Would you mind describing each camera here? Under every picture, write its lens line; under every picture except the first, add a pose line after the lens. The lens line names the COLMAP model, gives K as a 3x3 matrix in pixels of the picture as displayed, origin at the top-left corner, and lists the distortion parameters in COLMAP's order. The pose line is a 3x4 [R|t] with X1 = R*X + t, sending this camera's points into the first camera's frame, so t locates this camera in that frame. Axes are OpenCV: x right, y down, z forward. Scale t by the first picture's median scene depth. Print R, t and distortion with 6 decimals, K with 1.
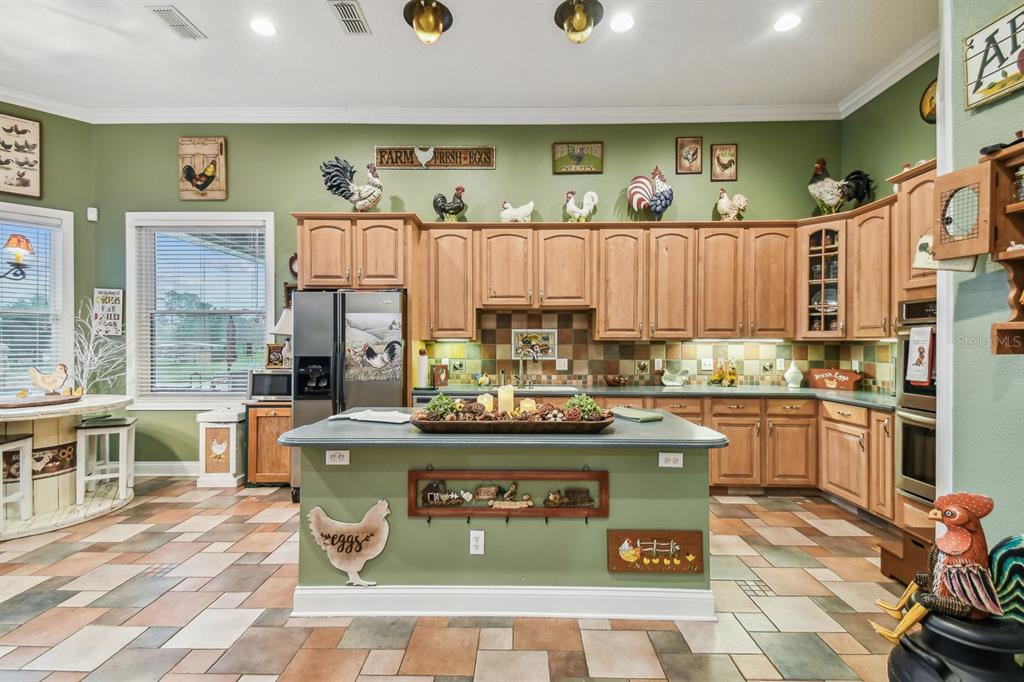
lens RADIAL K [[456.7, 0, 520.6], [0, 456.7, 338.5], [0, 0, 1]] dist [0.025685, -0.013596]
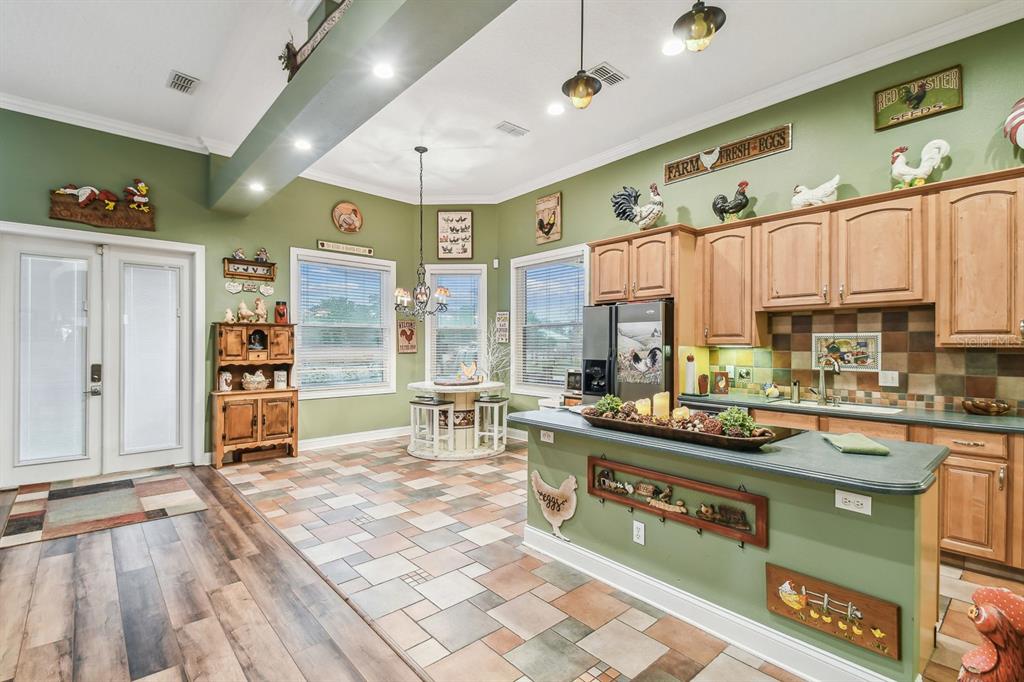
lens RADIAL K [[456.7, 0, 503.9], [0, 456.7, 342.7], [0, 0, 1]] dist [0.025685, -0.013596]
pose [[0.667875, -0.004546, -0.744259, 0.268673], [0.005366, 0.999985, -0.001293, -0.006165], [0.744254, -0.003130, 0.667889, 0.012061]]
